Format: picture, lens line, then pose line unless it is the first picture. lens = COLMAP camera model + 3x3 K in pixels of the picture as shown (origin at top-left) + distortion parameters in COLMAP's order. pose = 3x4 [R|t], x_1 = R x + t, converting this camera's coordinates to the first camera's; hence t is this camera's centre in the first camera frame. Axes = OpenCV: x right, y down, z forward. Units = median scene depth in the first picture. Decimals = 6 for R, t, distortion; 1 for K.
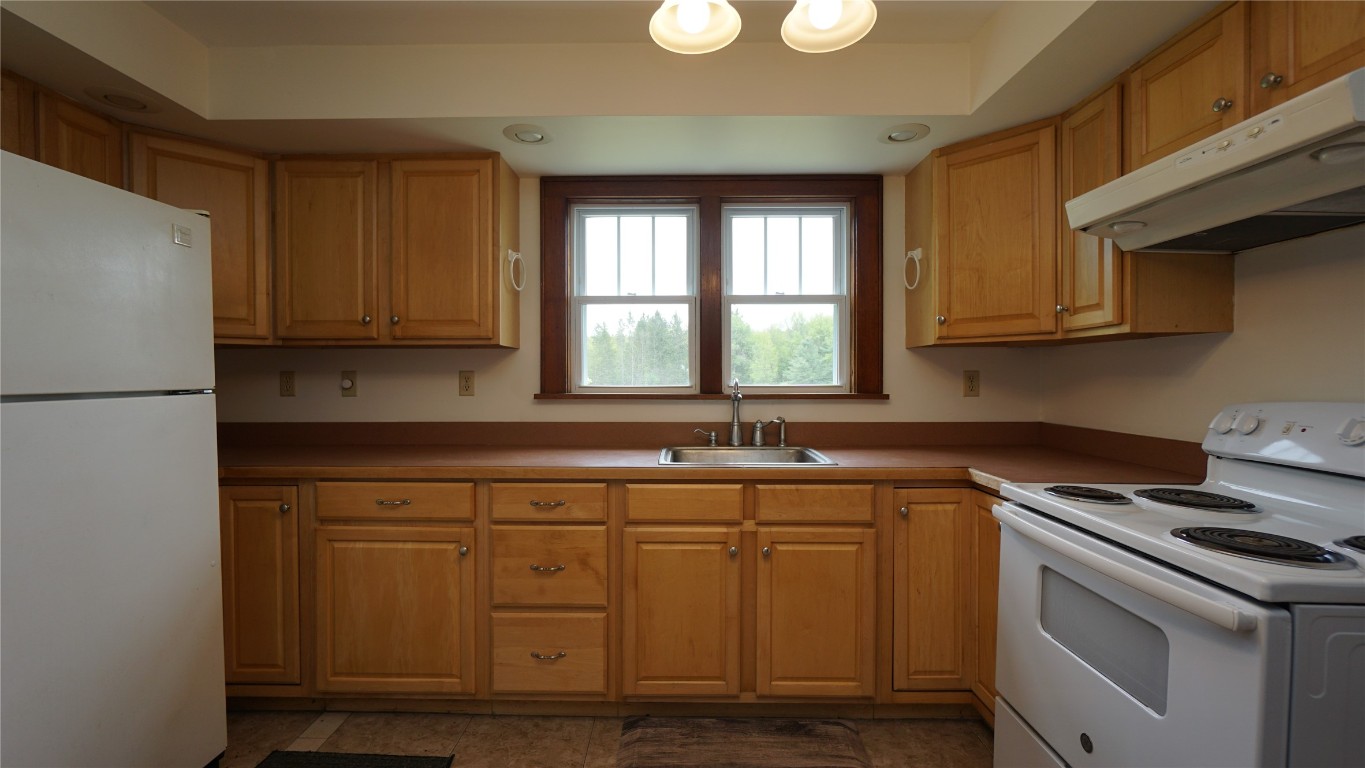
lens RADIAL K [[584.2, 0, 676.4], [0, 584.2, 387.1], [0, 0, 1]] dist [-0.008917, 0.005877]
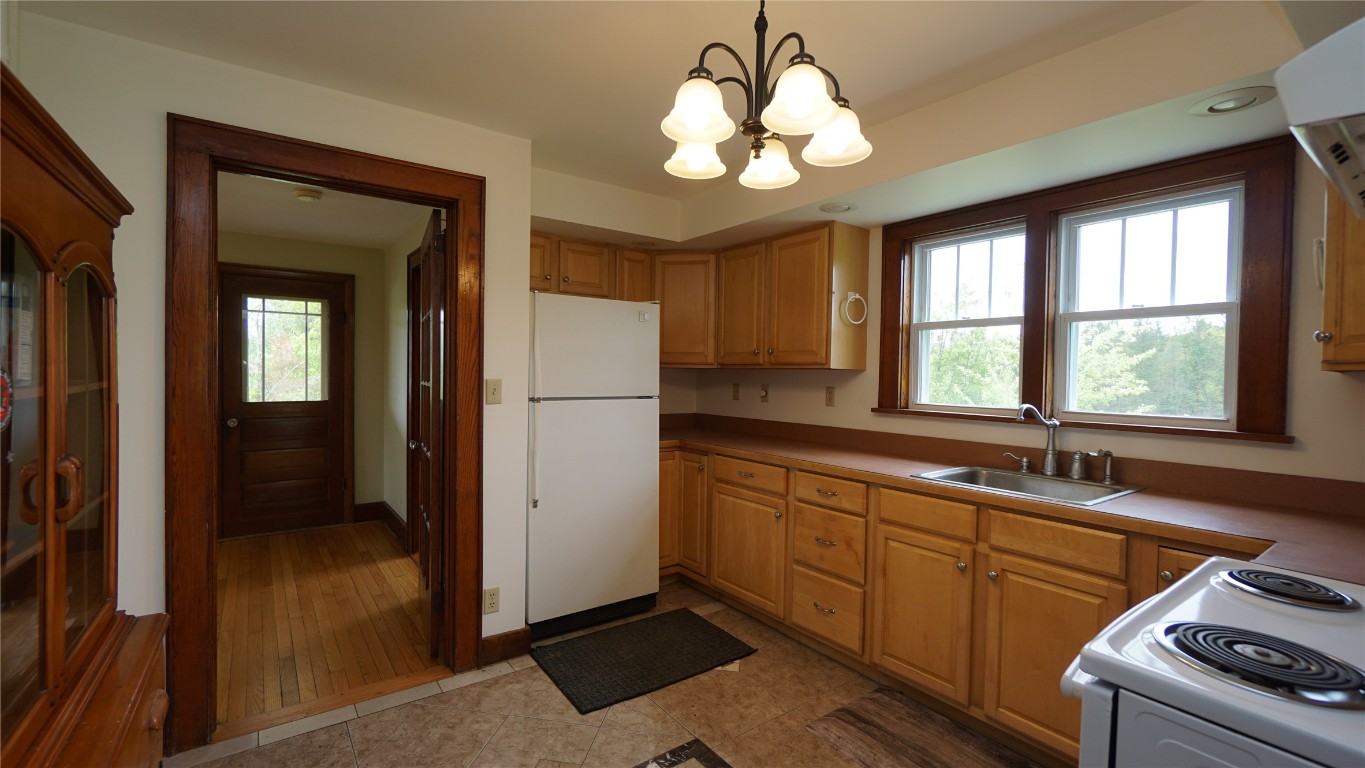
lens RADIAL K [[584.2, 0, 685.6], [0, 584.2, 392.1], [0, 0, 1]] dist [-0.008917, 0.005877]
pose [[0.606197, 0.036019, -0.794499, 0.611913], [-0.033378, 0.999246, 0.019834, -0.040775], [0.794614, 0.014495, 0.606942, -0.048523]]
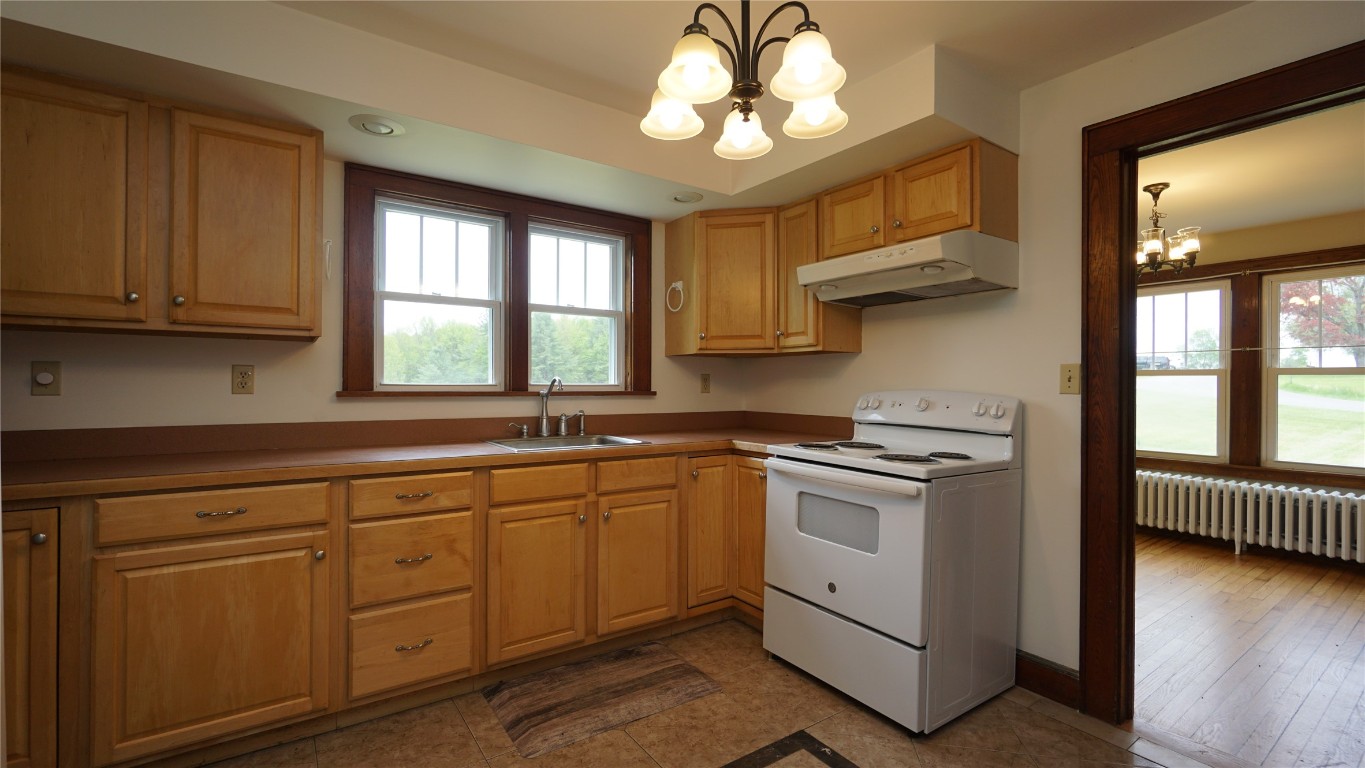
lens RADIAL K [[584.2, 0, 676.8], [0, 584.2, 388.0], [0, 0, 1]] dist [-0.008917, 0.005877]
pose [[0.816853, 0.002603, 0.576841, -0.430455], [0.005189, 0.999916, -0.011860, 0.025721], [-0.576823, 0.012681, 0.816771, -0.096886]]
